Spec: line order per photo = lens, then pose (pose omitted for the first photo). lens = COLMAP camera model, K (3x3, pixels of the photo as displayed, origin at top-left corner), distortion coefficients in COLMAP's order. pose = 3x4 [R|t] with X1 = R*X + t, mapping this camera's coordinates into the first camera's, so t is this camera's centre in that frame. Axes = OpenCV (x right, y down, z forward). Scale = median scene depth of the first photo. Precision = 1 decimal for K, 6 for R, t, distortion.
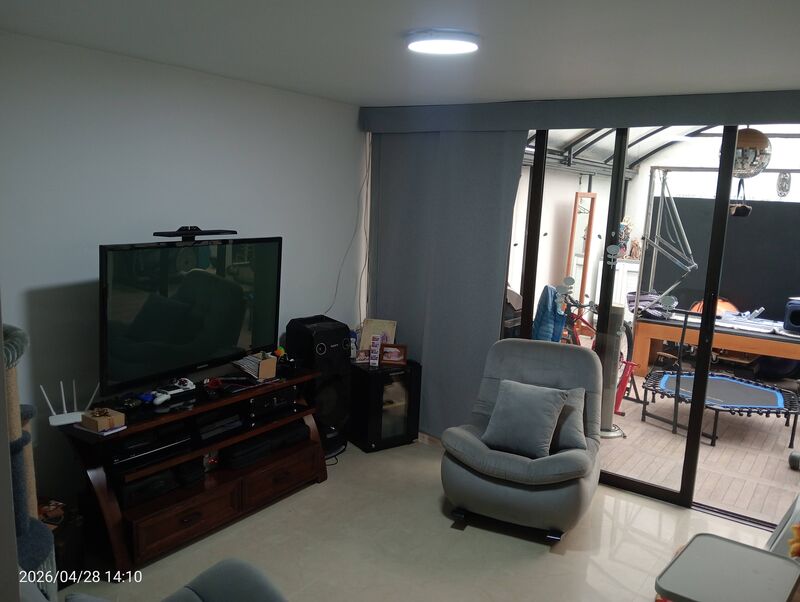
lens RADIAL K [[653.0, 0, 398.2], [0, 653.0, 306.0], [0, 0, 1]] dist [0.130965, -0.254150]
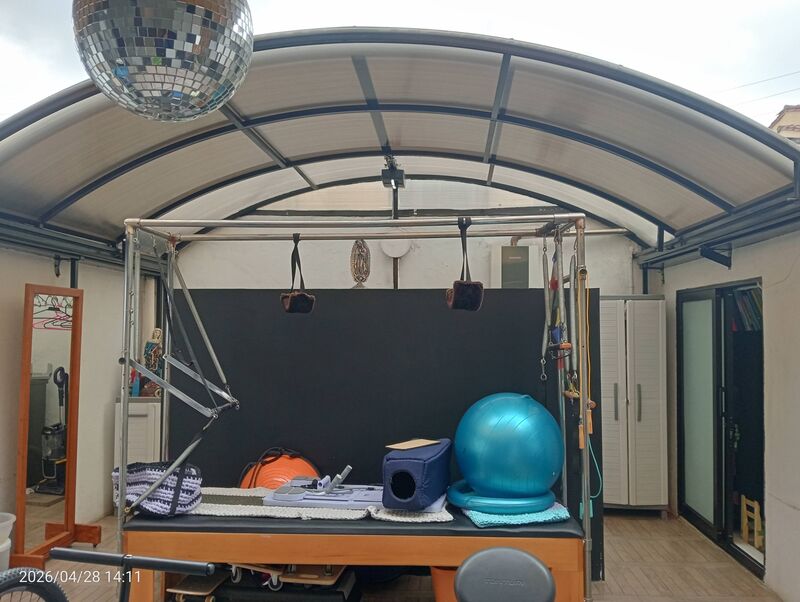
lens RADIAL K [[653.0, 0, 398.2], [0, 653.0, 306.0], [0, 0, 1]] dist [0.130965, -0.254150]
pose [[0.850067, -0.011119, 0.526557, 0.281121], [0.114089, 0.979926, -0.163491, -0.035631], [-0.514169, 0.199053, 0.834271, 0.463493]]
